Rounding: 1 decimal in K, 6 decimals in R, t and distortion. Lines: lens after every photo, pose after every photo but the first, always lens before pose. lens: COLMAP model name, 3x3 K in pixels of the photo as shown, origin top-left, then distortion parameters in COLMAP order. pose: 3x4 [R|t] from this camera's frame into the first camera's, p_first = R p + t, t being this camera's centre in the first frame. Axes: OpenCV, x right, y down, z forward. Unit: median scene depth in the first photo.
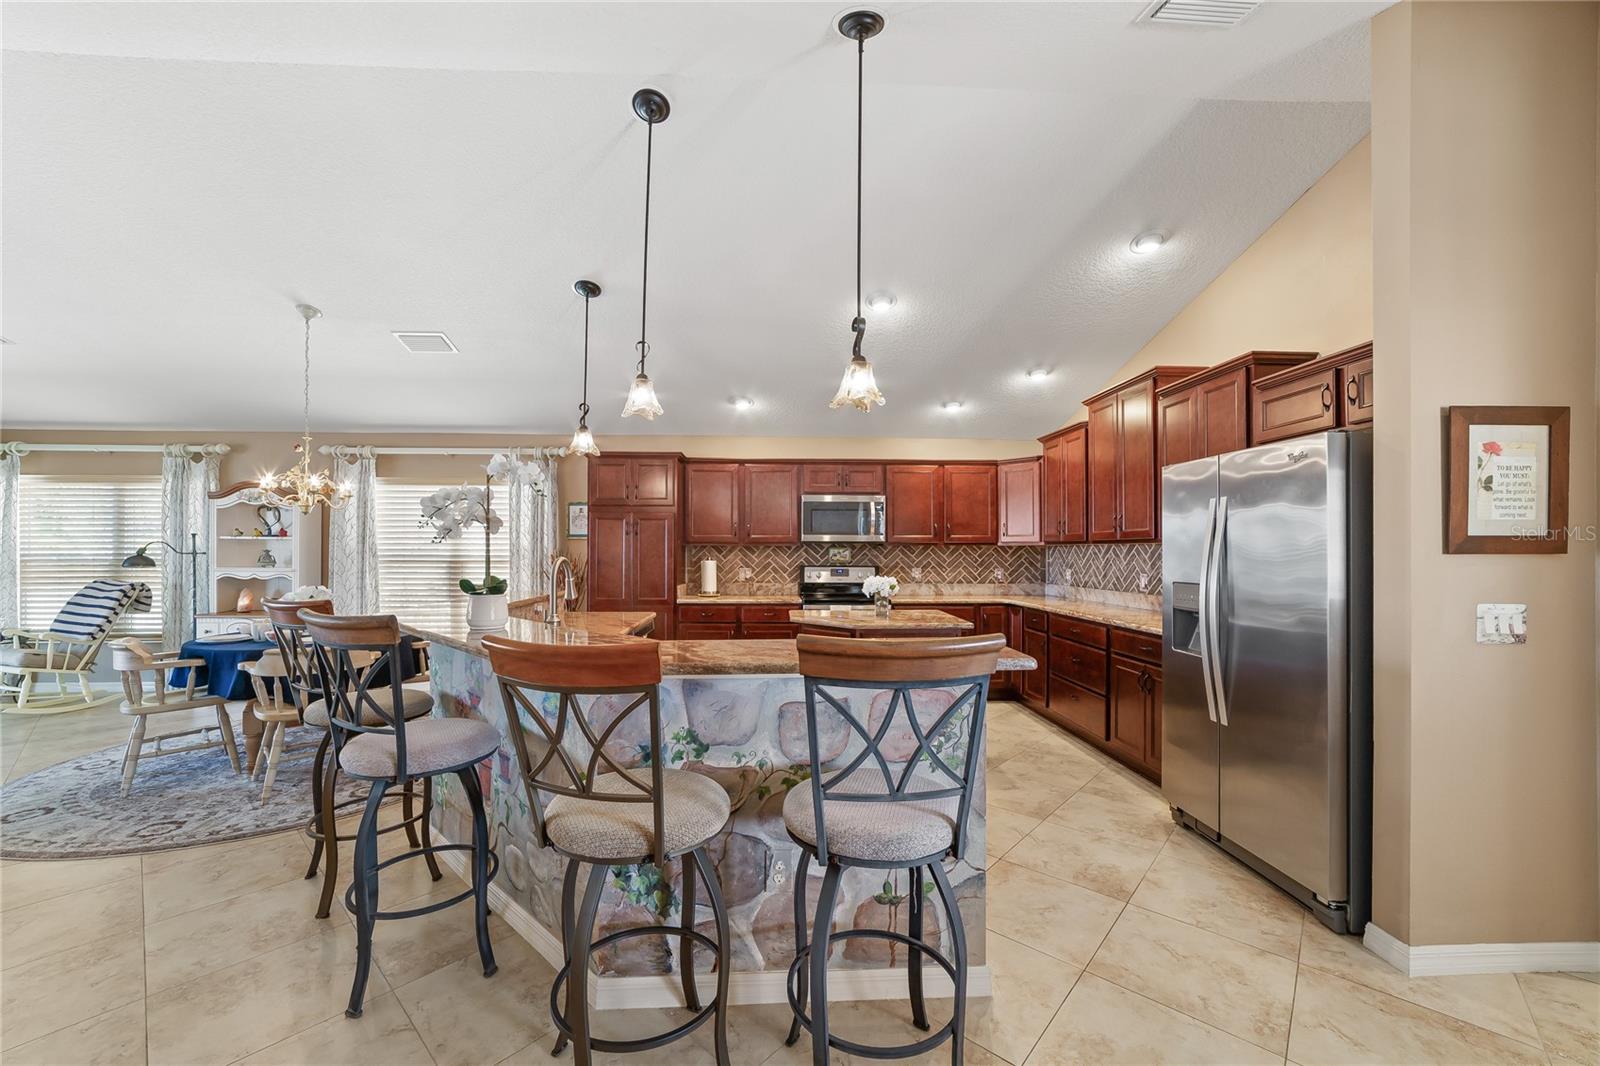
lens RADIAL K [[633.6, 0, 796.1], [0, 633.6, 546.8], [0, 0, 1]] dist [-0.011673, 0.005606]
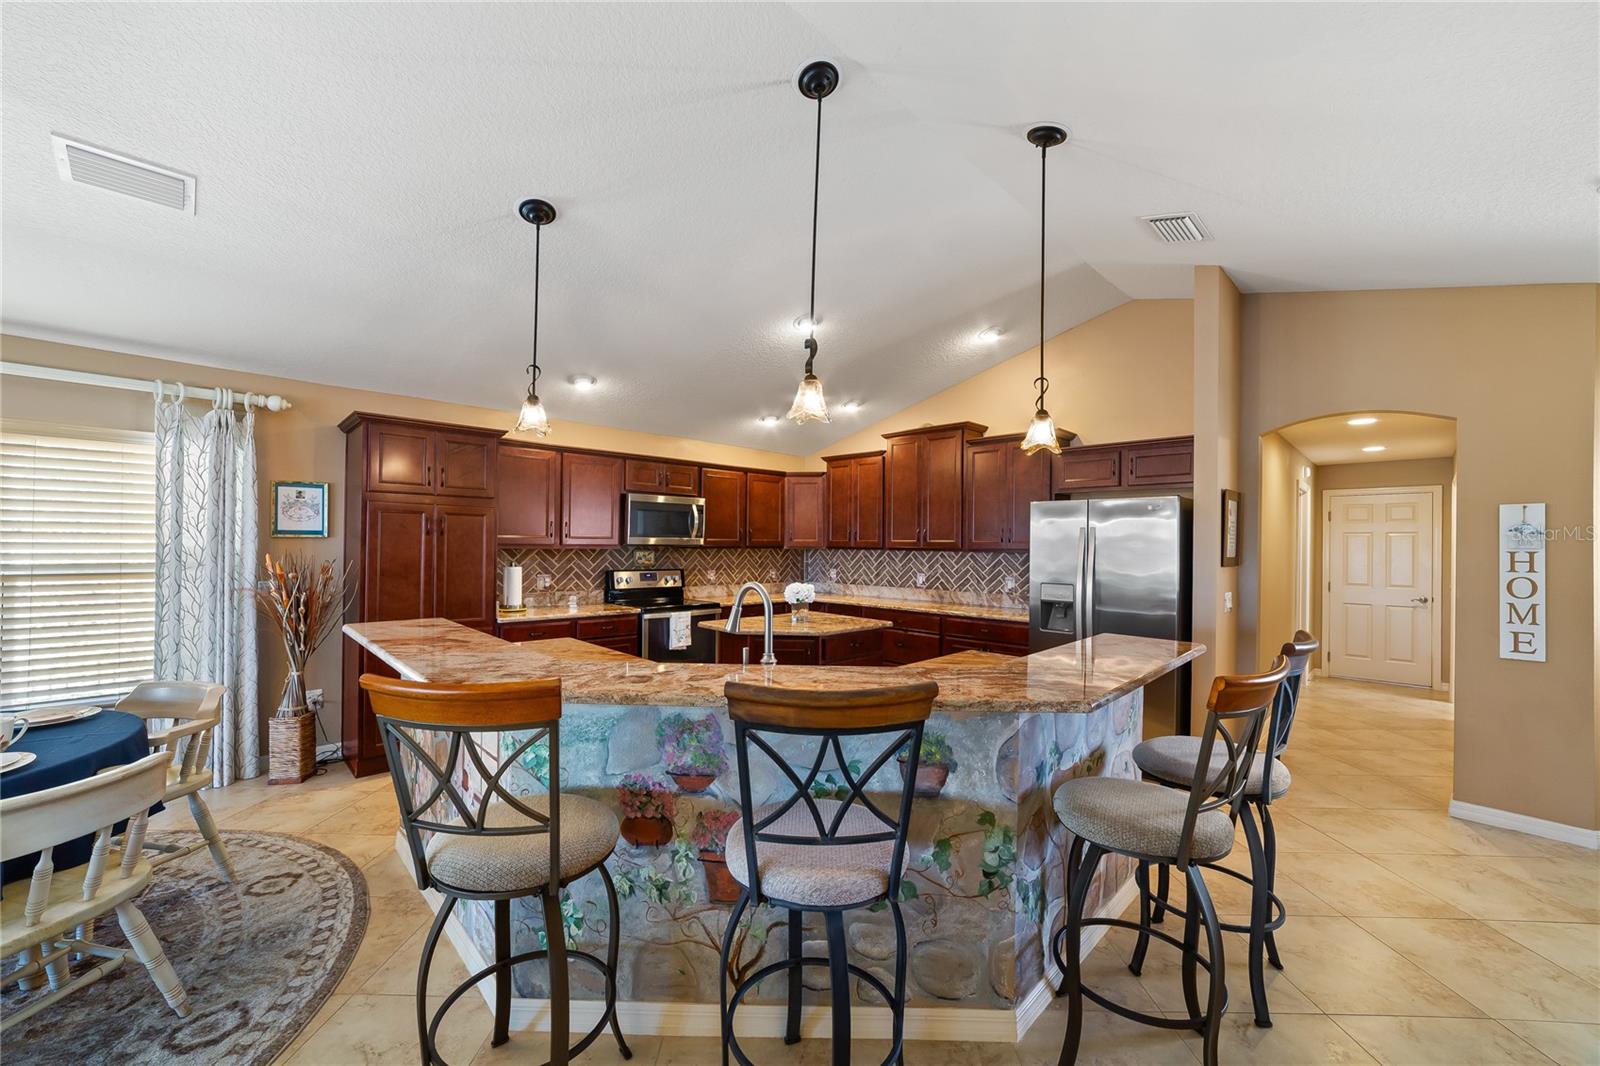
lens RADIAL K [[633.6, 0, 802.9], [0, 633.6, 537.3], [0, 0, 1]] dist [-0.011673, 0.005606]
pose [[0.739303, 0.013160, 0.673244, -0.418749], [-0.015224, 0.999880, -0.002828, -0.020164], [-0.673201, -0.008158, 0.739415, 0.165839]]
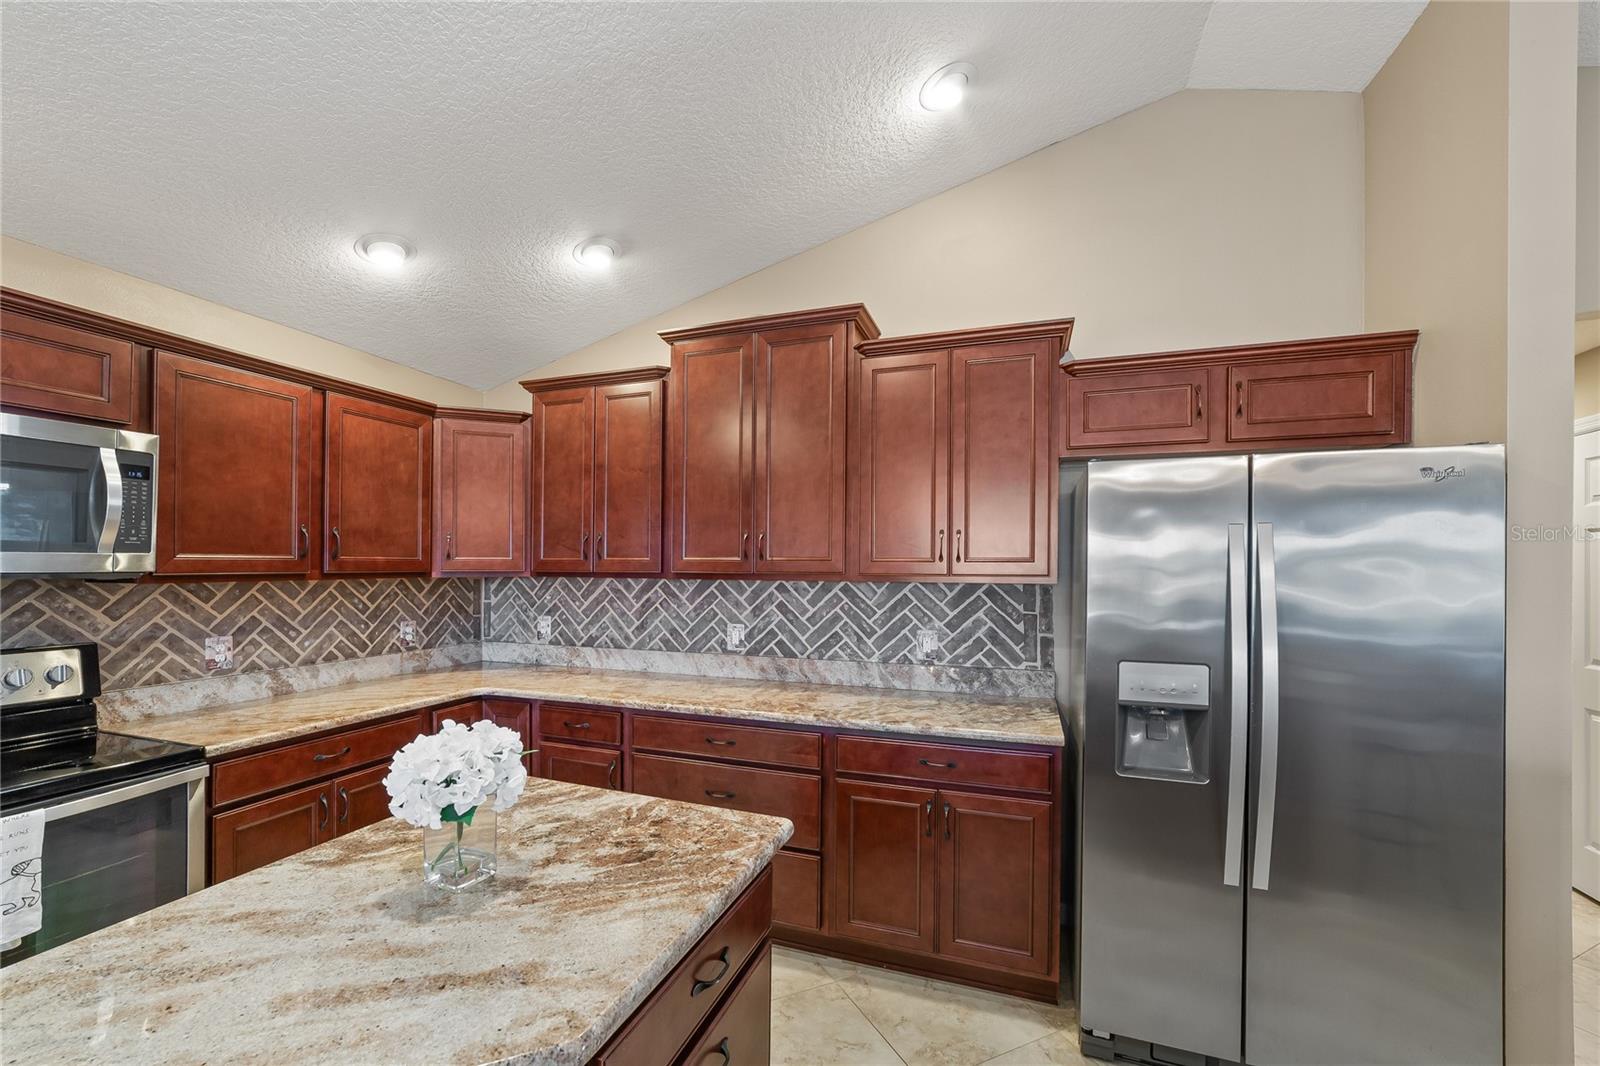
lens RADIAL K [[653.7, 0, 776.8], [0, 653.7, 561.8], [0, 0, 1]] dist [-0.013465, 0.002188]
pose [[0.398343, 0.006409, 0.917214, -0.043444], [-0.011364, 0.999933, -0.002052, -0.017088], [-0.917166, -0.009606, 0.398389, 0.571075]]
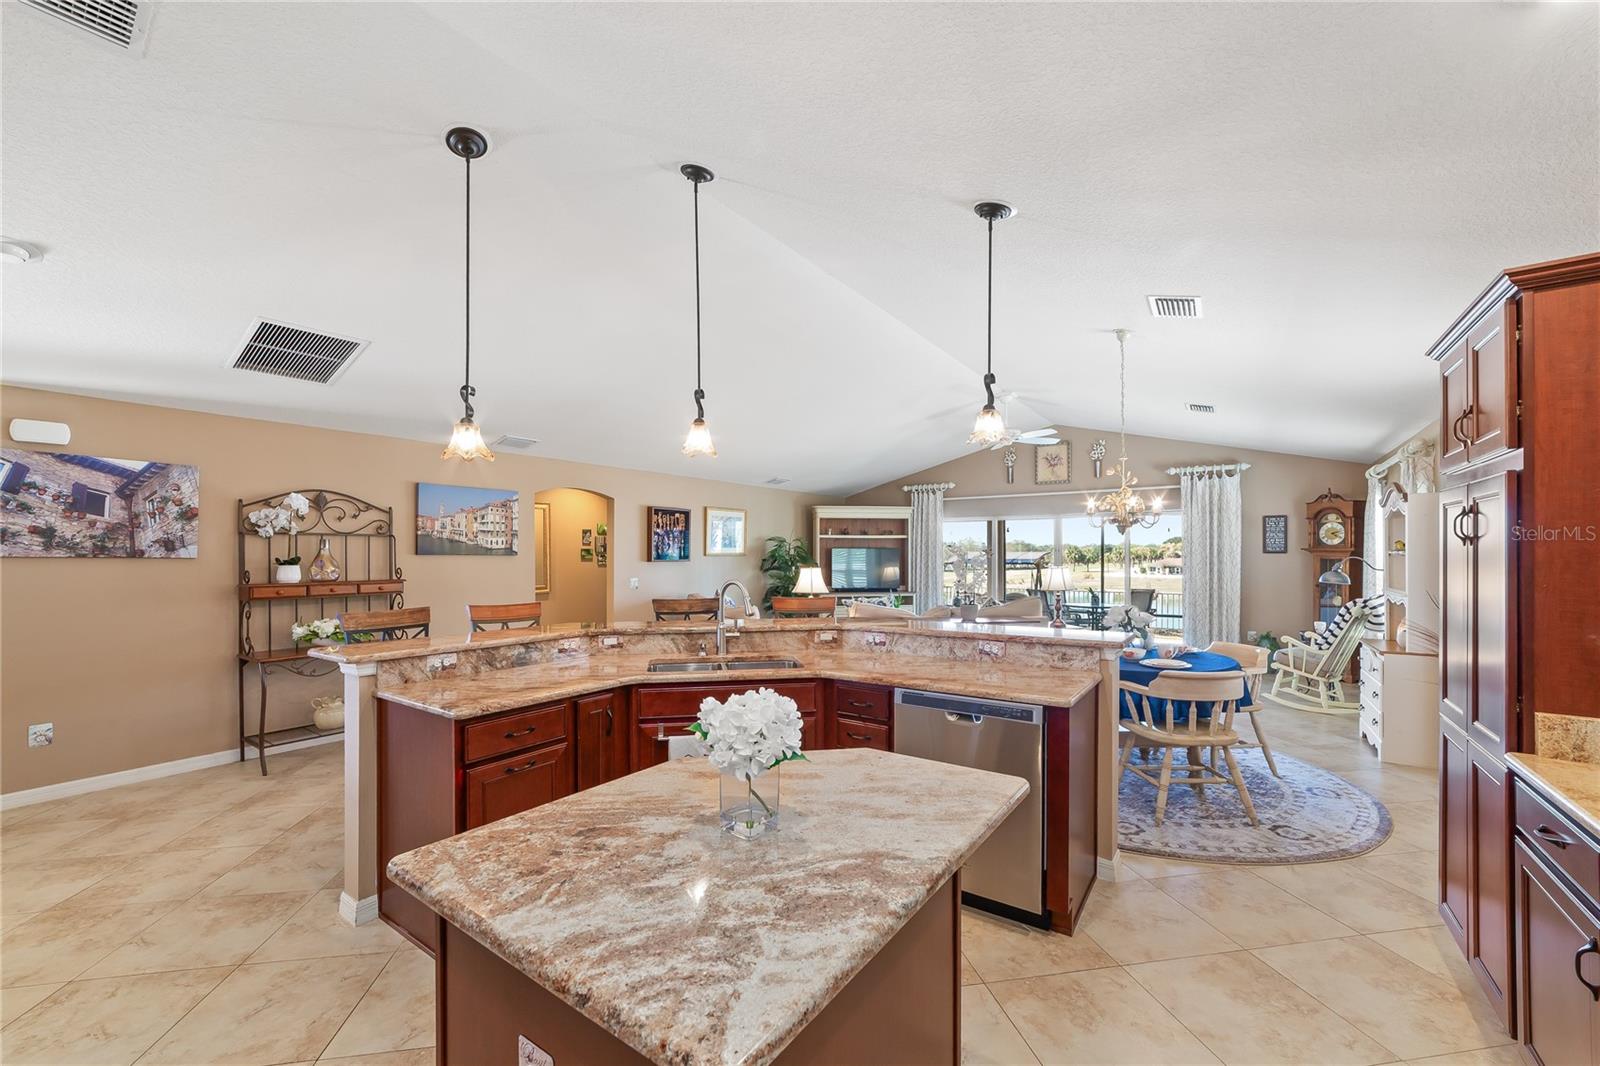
lens RADIAL K [[633.6, 0, 780.6], [0, 633.6, 560.8], [0, 0, 1]] dist [-0.011673, 0.005606]
pose [[-0.625809, 0.008097, -0.779934, 0.260917], [0.005857, 0.999967, 0.005682, -0.013351], [0.779954, -0.001012, -0.625835, 0.880273]]
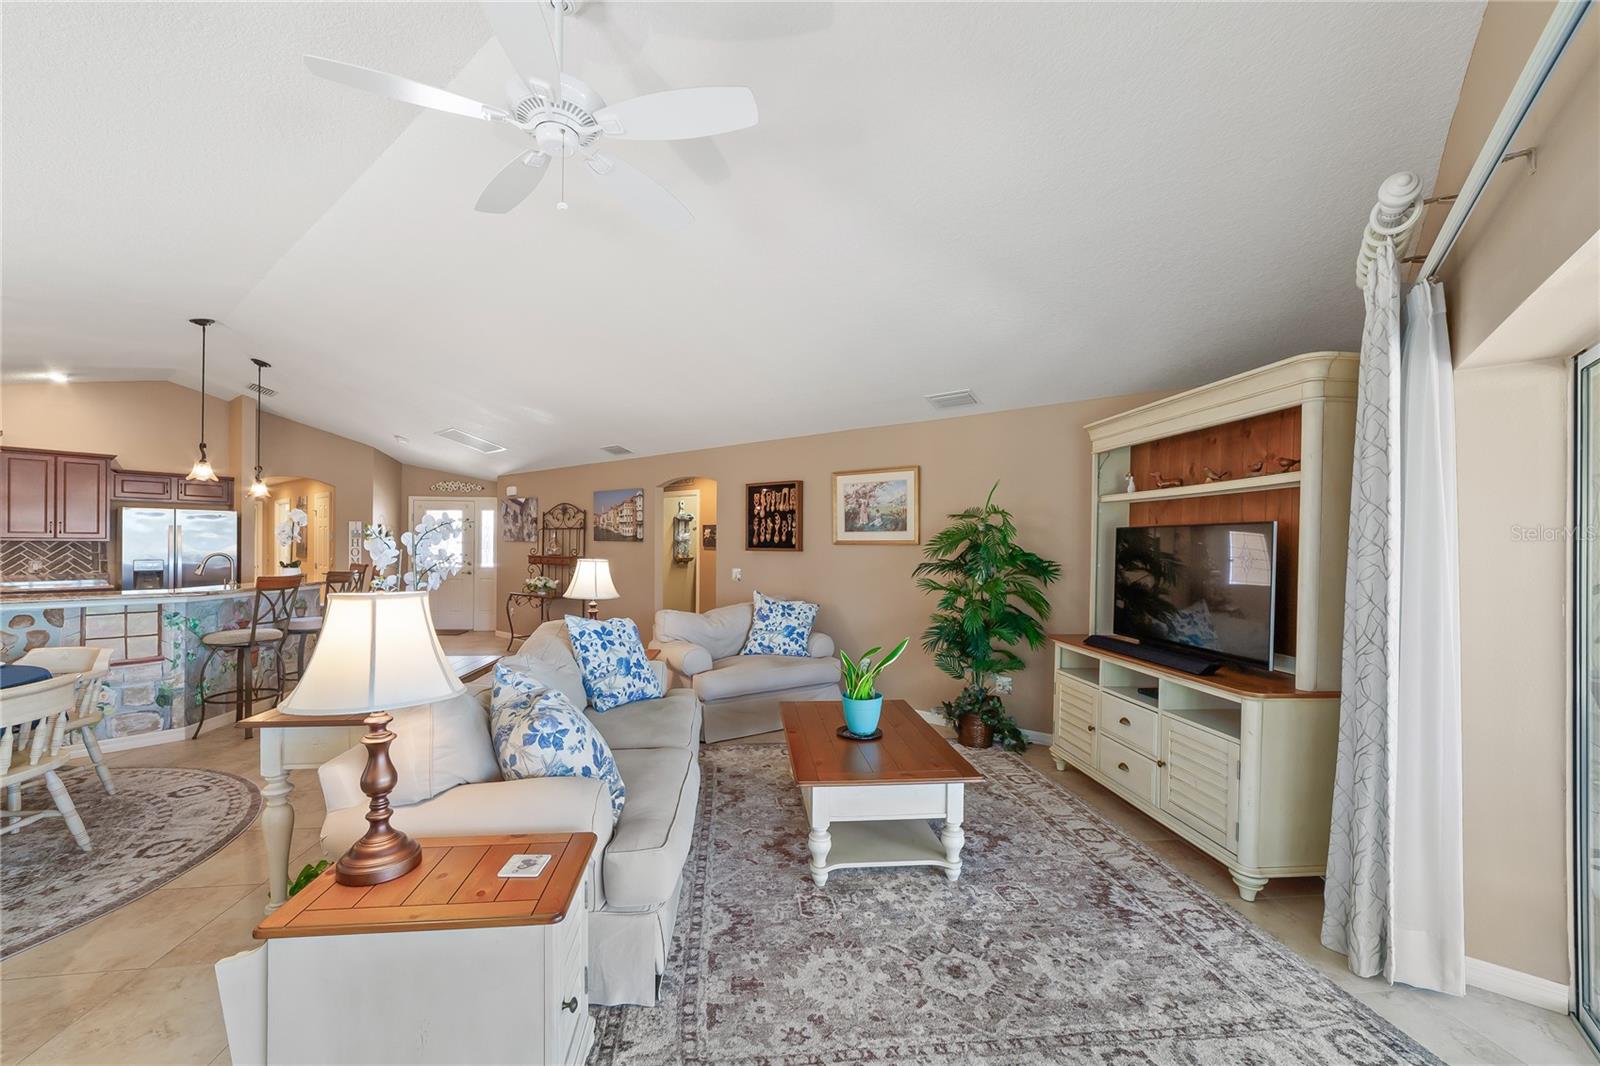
lens RADIAL K [[633.6, 0, 785.9], [0, 633.6, 545.1], [0, 0, 1]] dist [-0.011673, 0.005606]
pose [[-0.744050, -0.008726, 0.668067, -1.393956], [-0.014721, 0.999886, -0.003335, -0.012747], [-0.667962, -0.012316, -0.744093, 0.605831]]
